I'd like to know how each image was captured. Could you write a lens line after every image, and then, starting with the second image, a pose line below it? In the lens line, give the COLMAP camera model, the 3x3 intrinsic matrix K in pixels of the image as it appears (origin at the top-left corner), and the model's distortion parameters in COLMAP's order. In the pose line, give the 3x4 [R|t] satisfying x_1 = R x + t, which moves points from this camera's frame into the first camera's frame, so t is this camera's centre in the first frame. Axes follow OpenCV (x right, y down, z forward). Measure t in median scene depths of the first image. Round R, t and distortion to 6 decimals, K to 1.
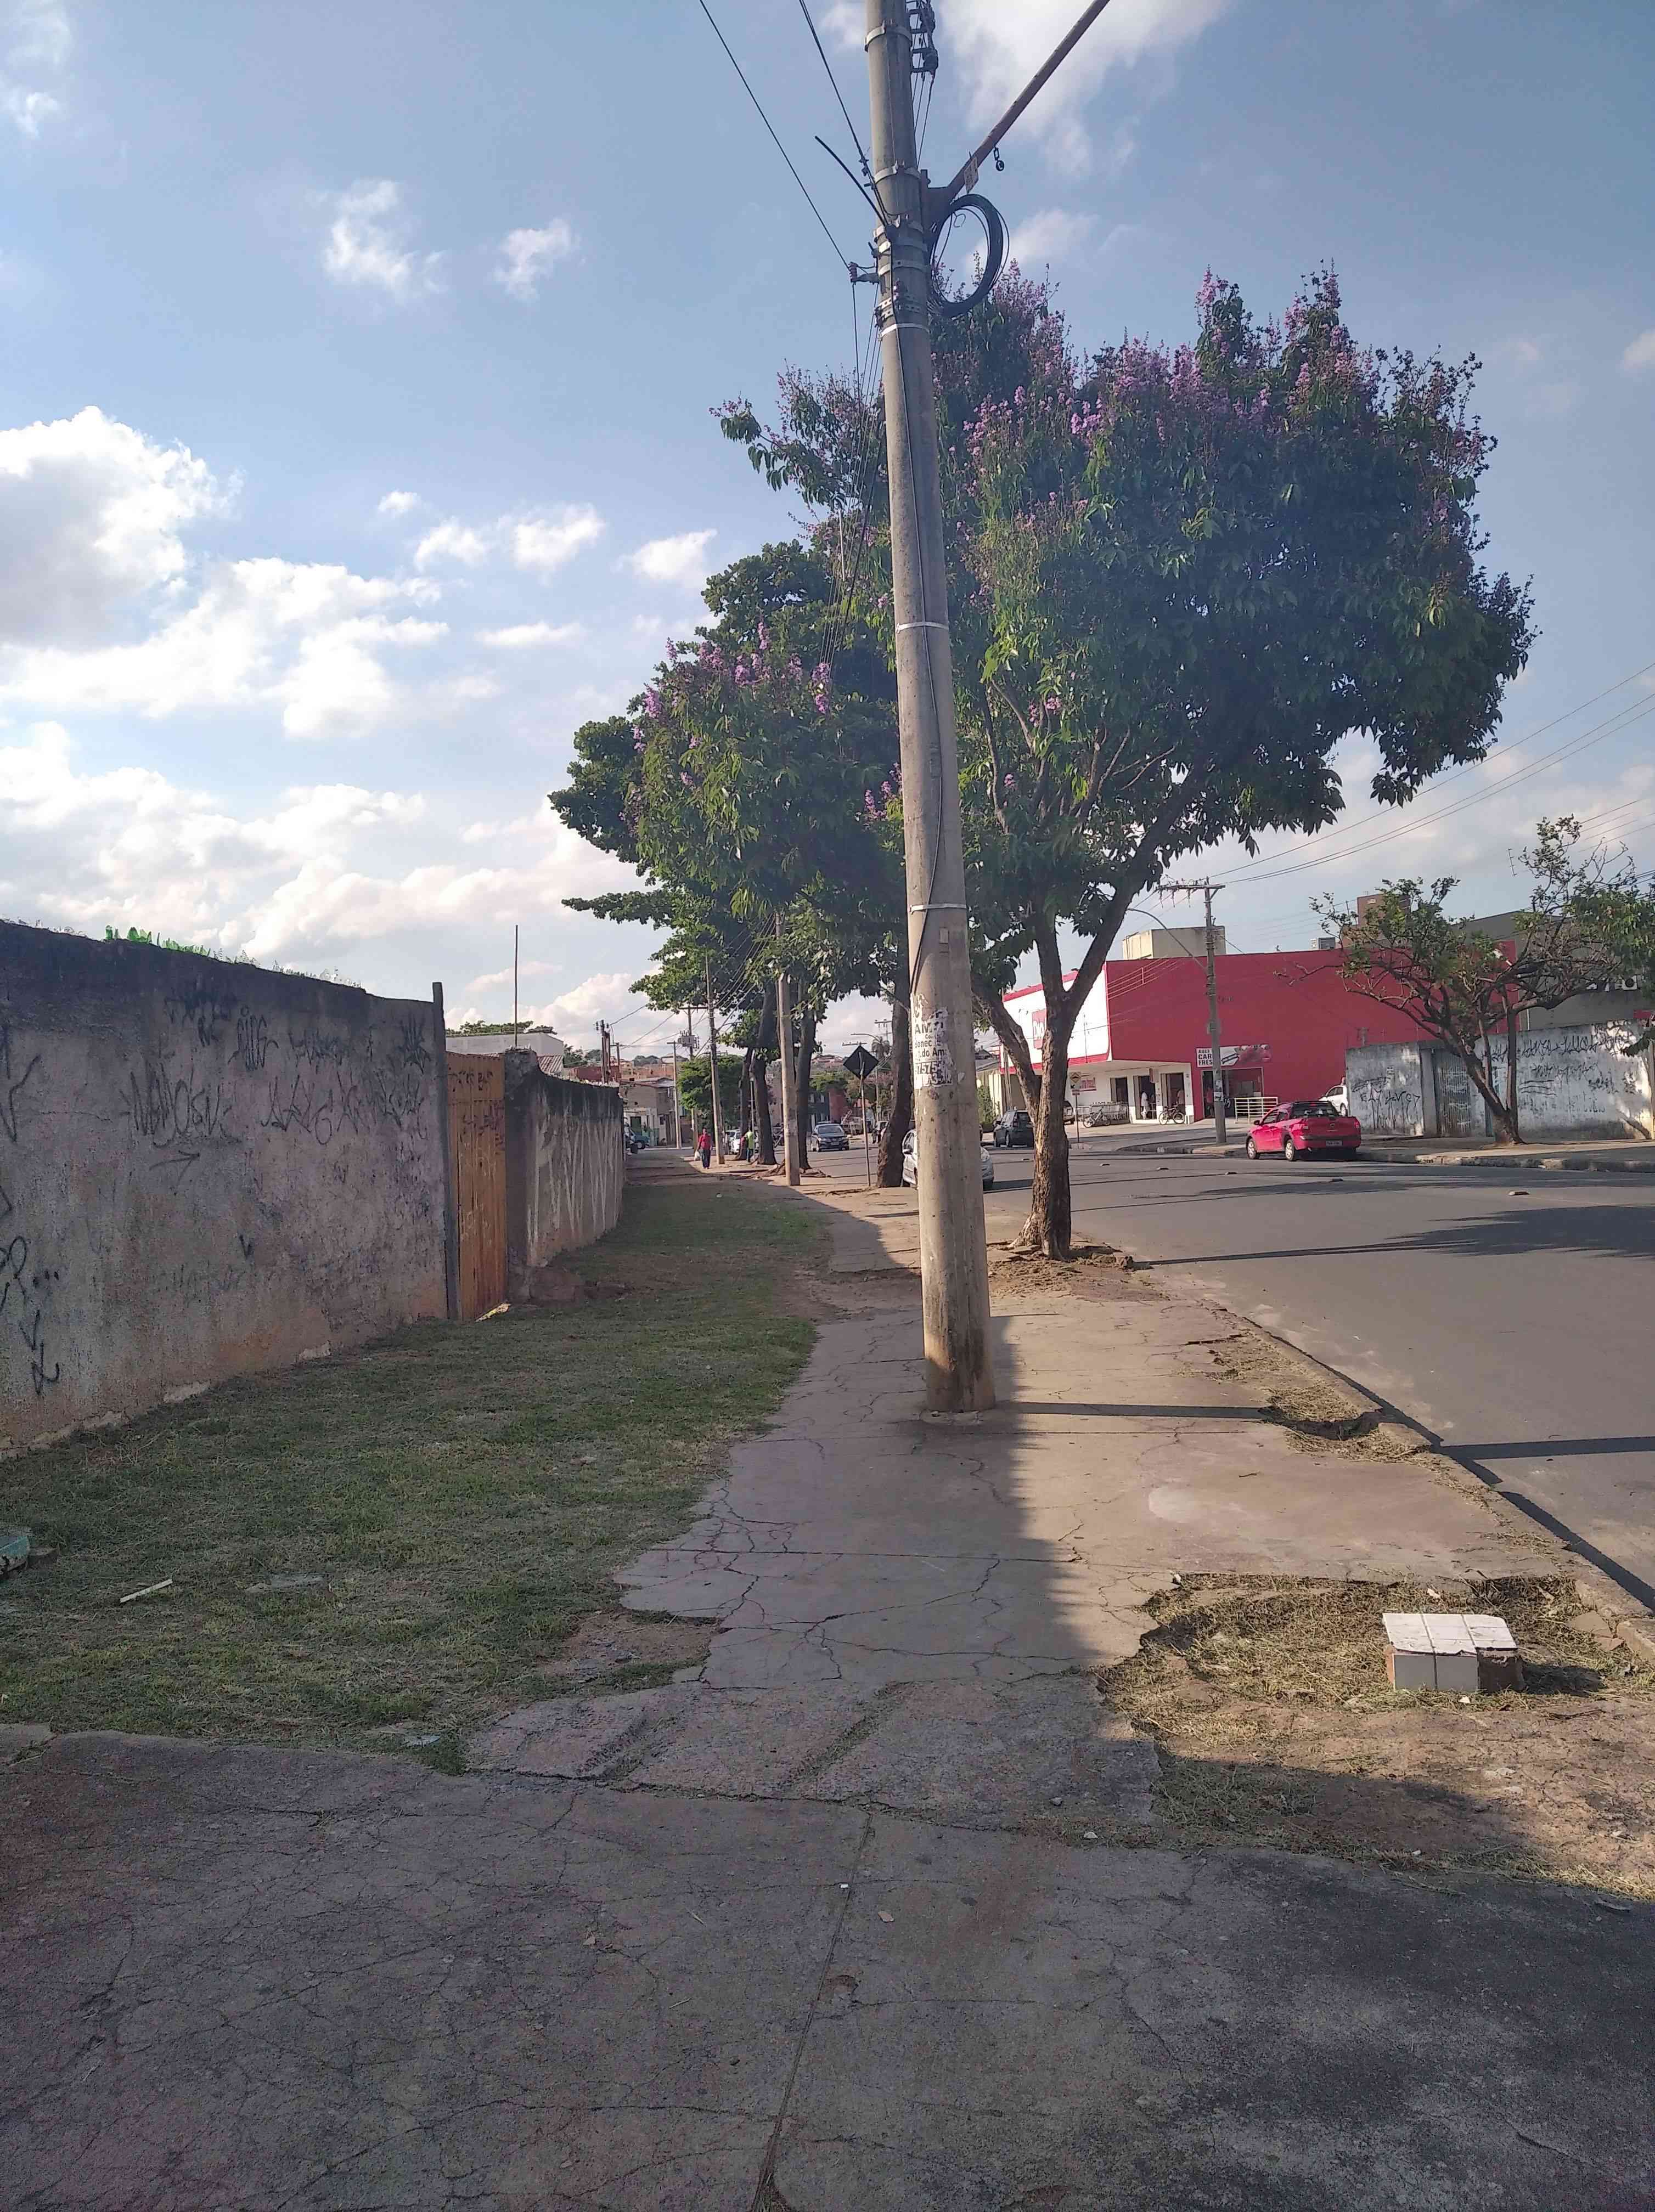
lens RADIAL K [[1669.9, 0, 828.7], [0, 1669.9, 1158.5], [0, 0, 1]] dist [-0.001559, -0.002996]
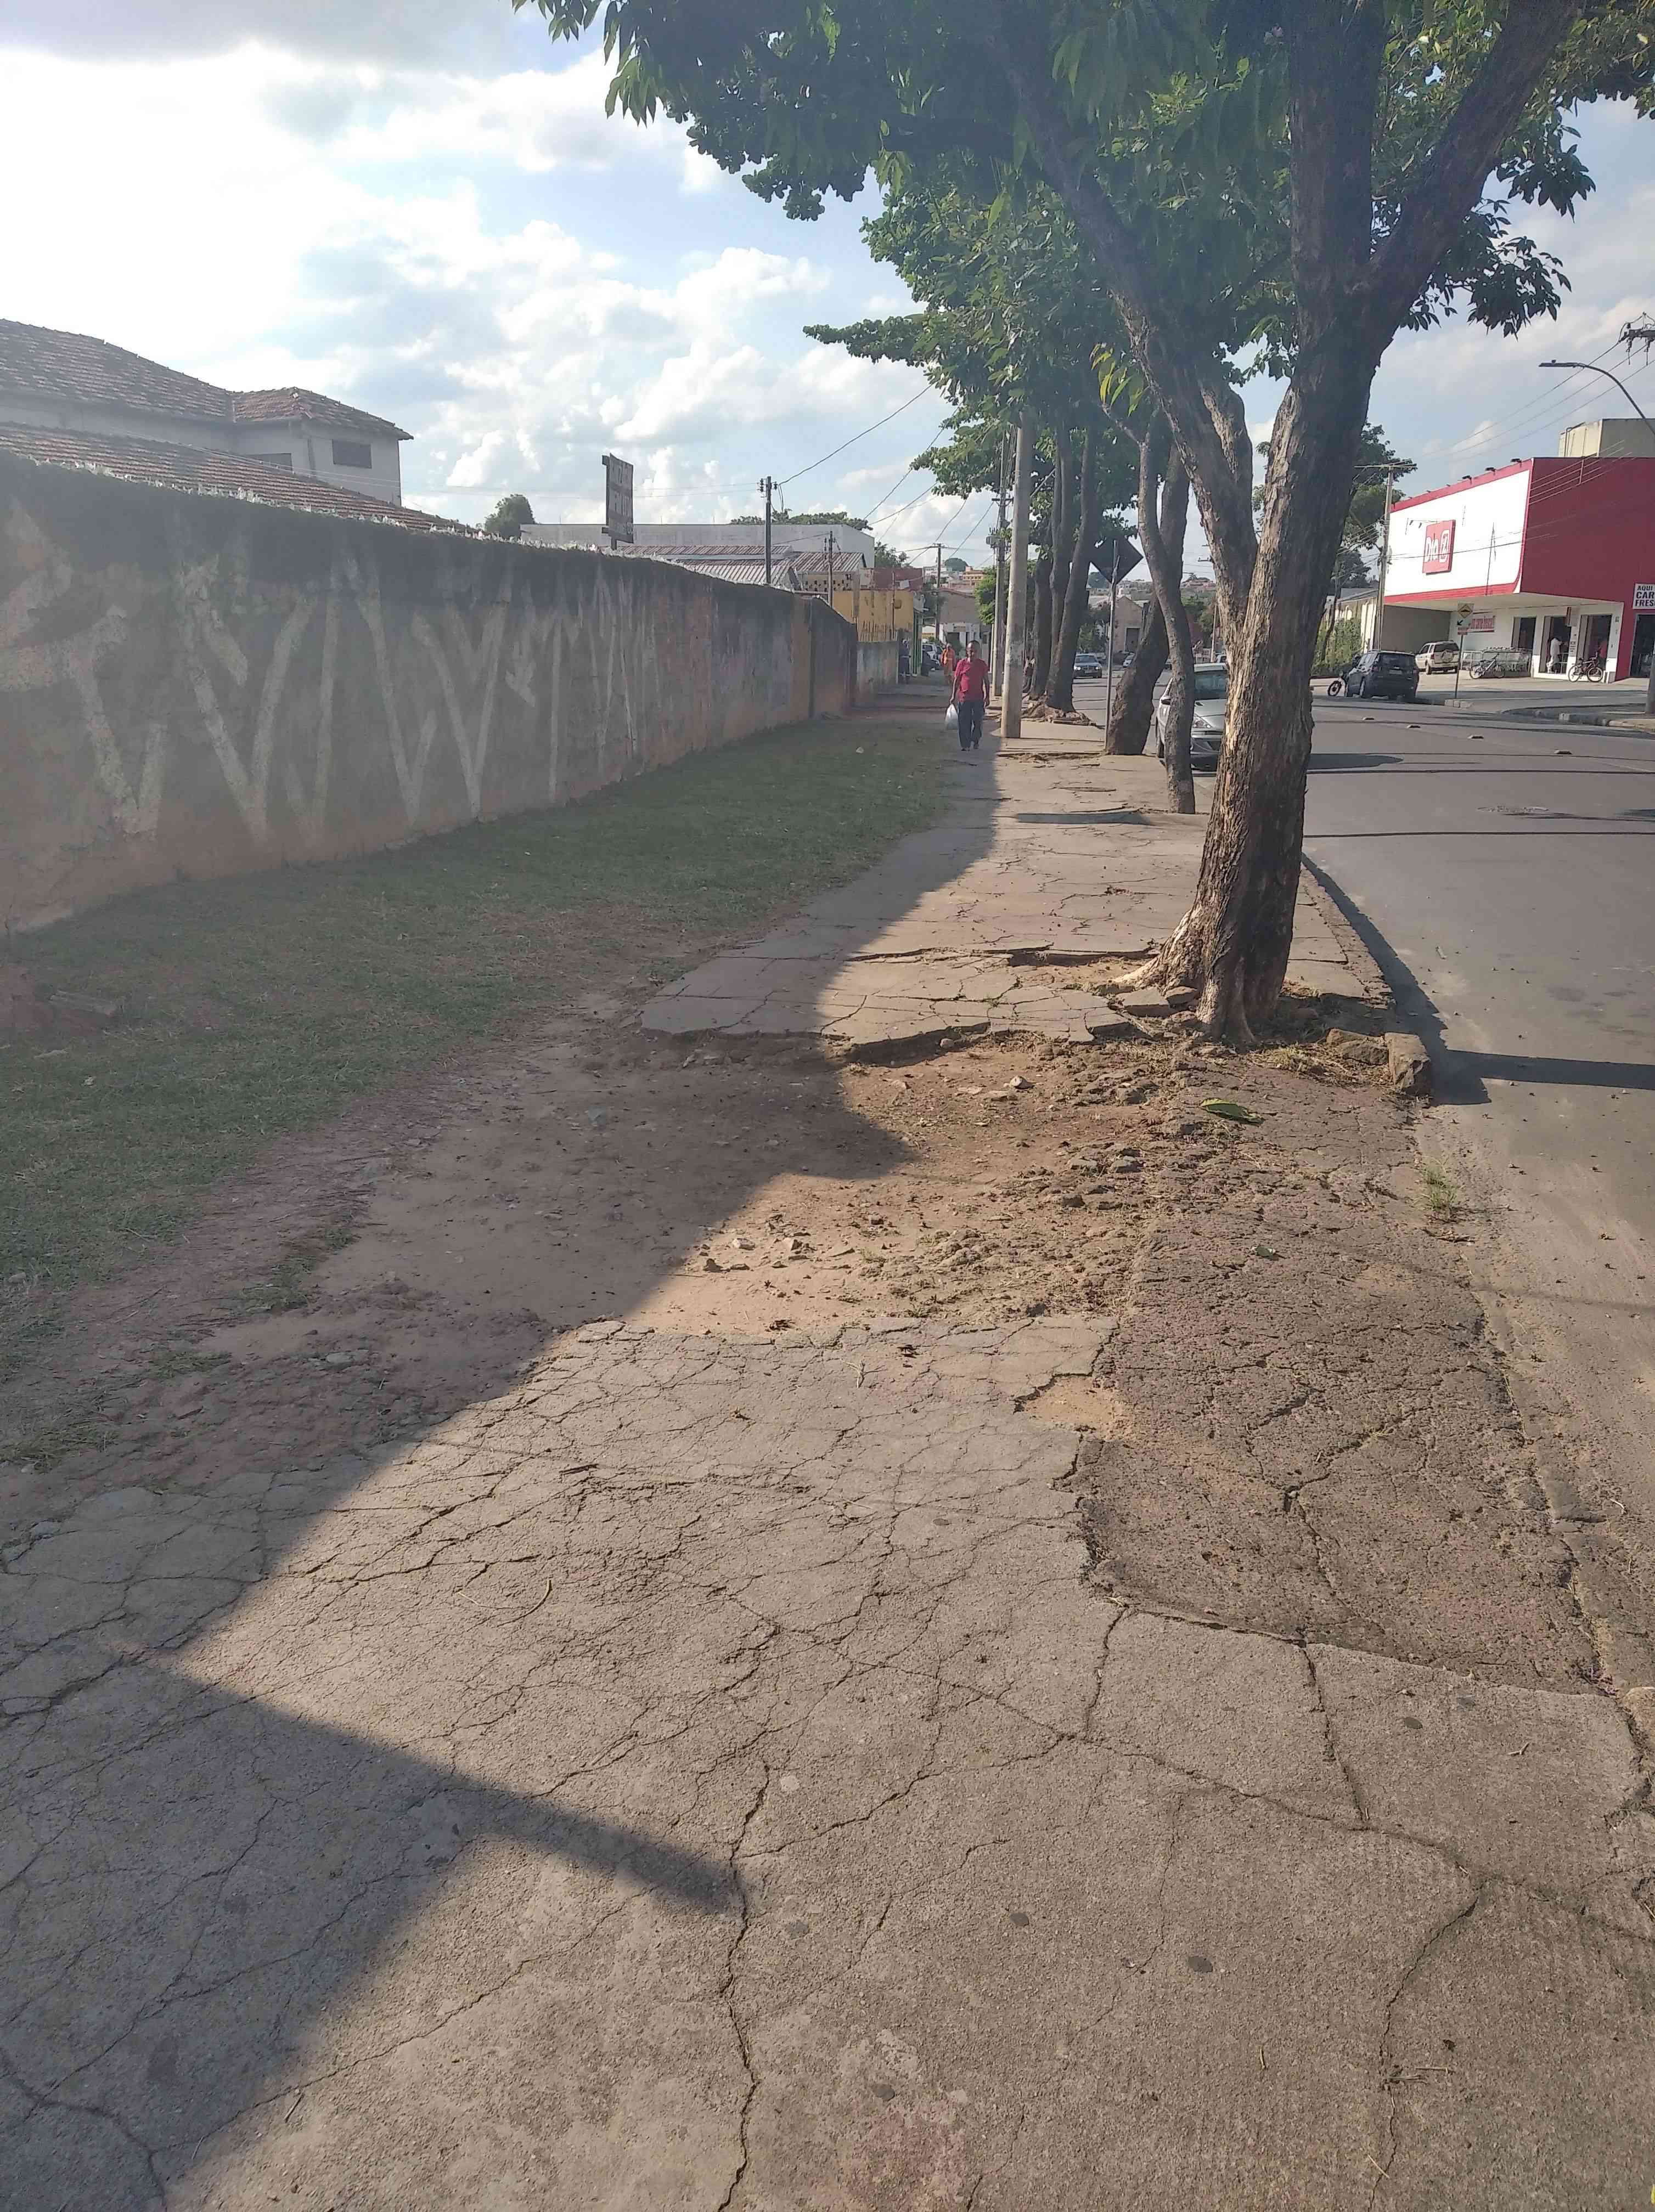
lens RADIAL K [[1669.9, 0, 828.7], [0, 1669.9, 1158.5], [0, 0, 1]] dist [-0.001559, -0.002996]
pose [[0.976822, 0.117697, -0.178790, 0.337657], [-0.064048, 0.957707, 0.280527, -0.043568], [0.204245, -0.262574, 0.943048, 1.741145]]
